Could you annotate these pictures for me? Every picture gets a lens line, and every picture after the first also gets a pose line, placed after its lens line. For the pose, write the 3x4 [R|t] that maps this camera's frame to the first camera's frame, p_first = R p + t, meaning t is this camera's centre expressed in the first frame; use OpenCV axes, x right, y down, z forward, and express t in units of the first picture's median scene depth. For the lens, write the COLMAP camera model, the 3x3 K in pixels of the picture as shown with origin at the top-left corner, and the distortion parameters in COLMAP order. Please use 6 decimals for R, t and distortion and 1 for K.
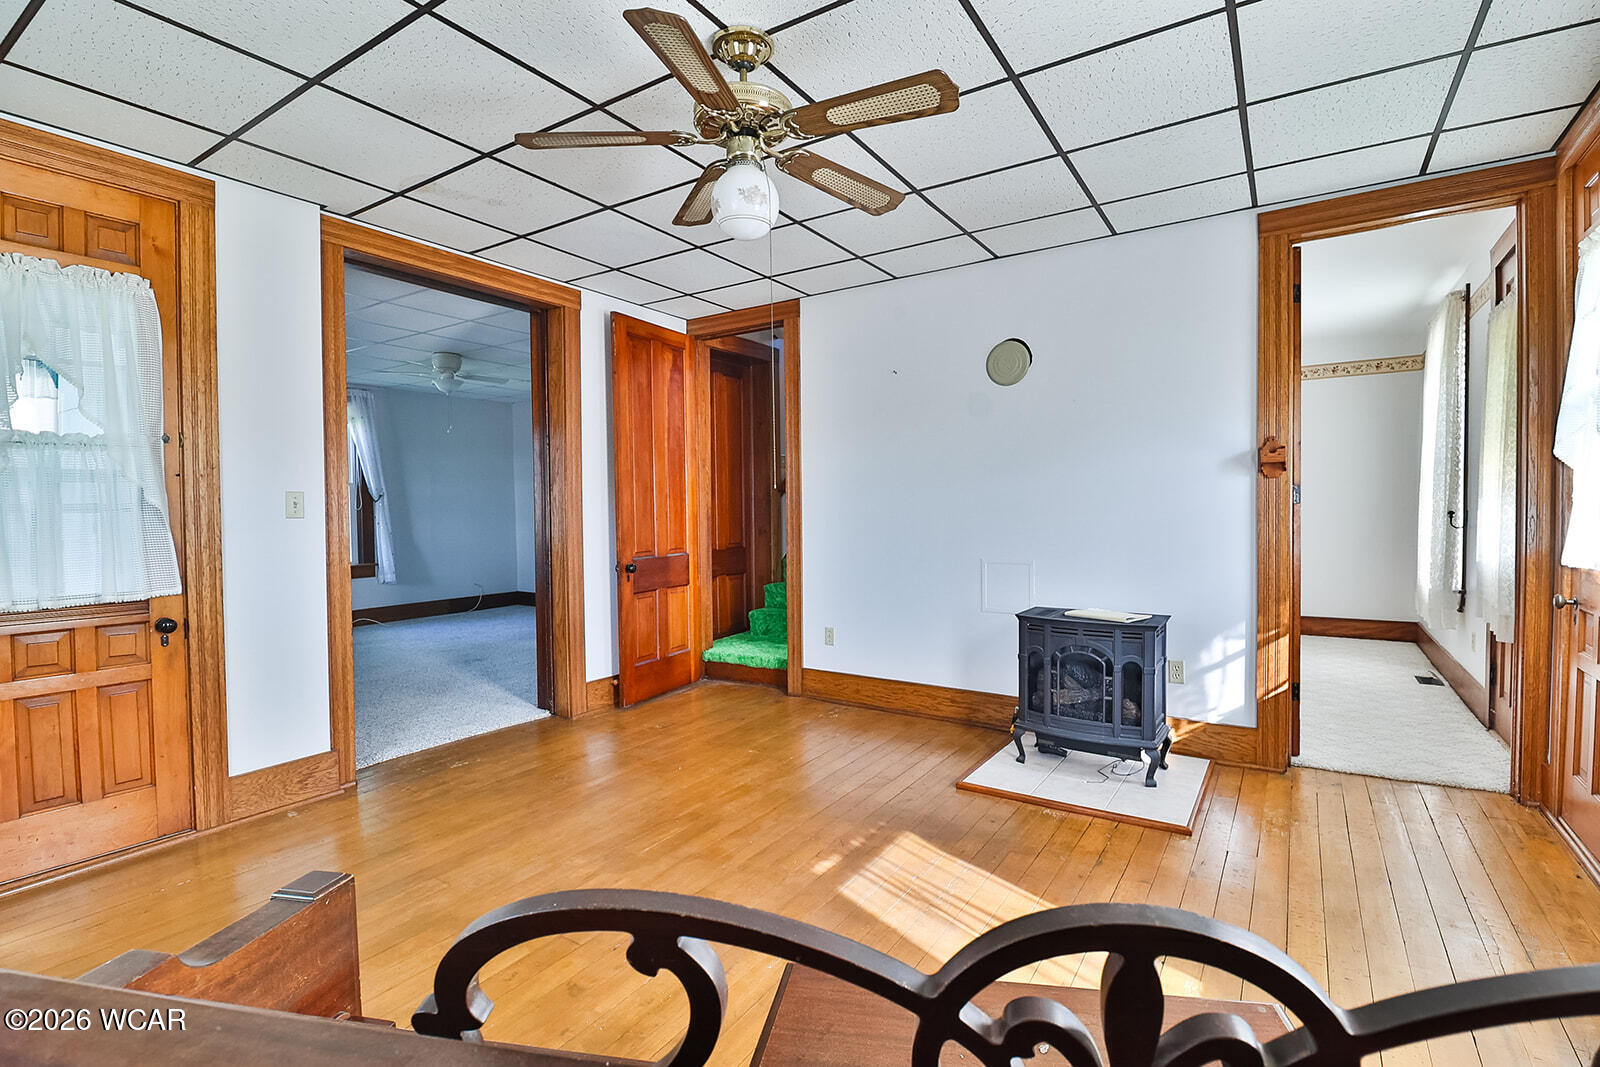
lens RADIAL K [[748.7, 0, 812.3], [0, 748.7, 533.4], [0, 0, 1]] dist [-0.005420, -0.008542]
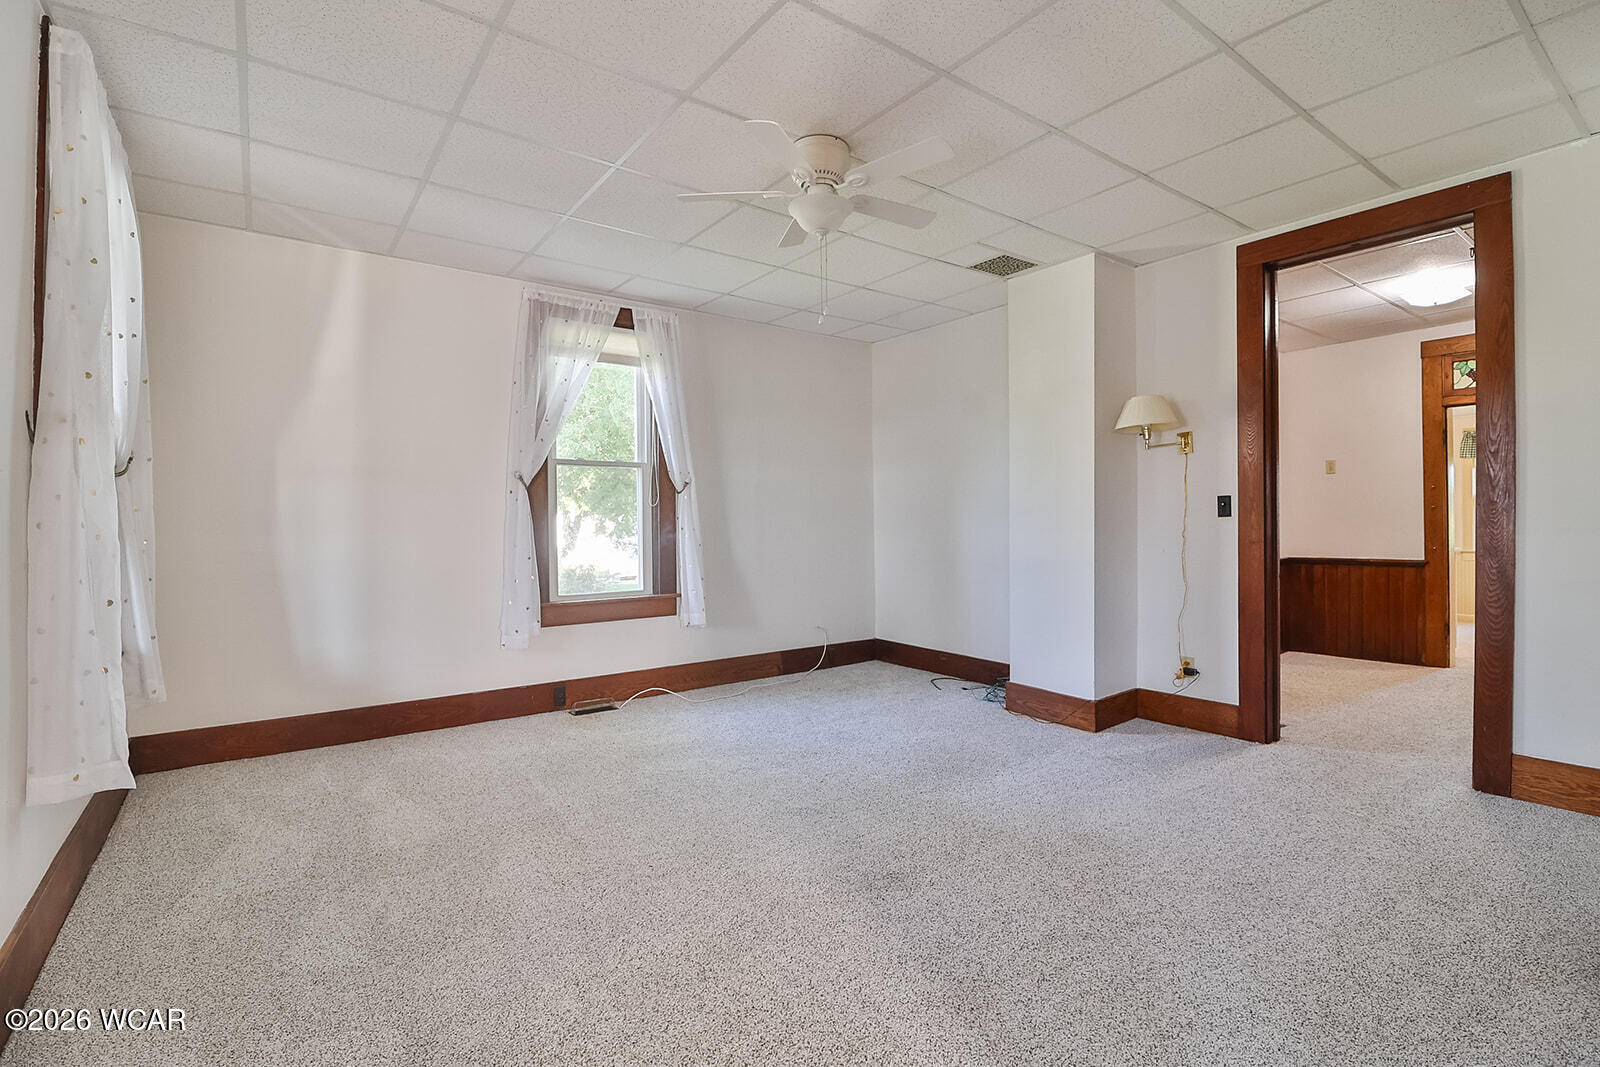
lens RADIAL K [[748.7, 0, 808.5], [0, 748.7, 525.4], [0, 0, 1]] dist [-0.005420, -0.008542]
pose [[0.933924, 0.007970, -0.357384, -0.267139], [-0.014499, 0.999773, -0.015592, -0.007666], [0.357178, 0.019743, 0.933827, 0.467236]]
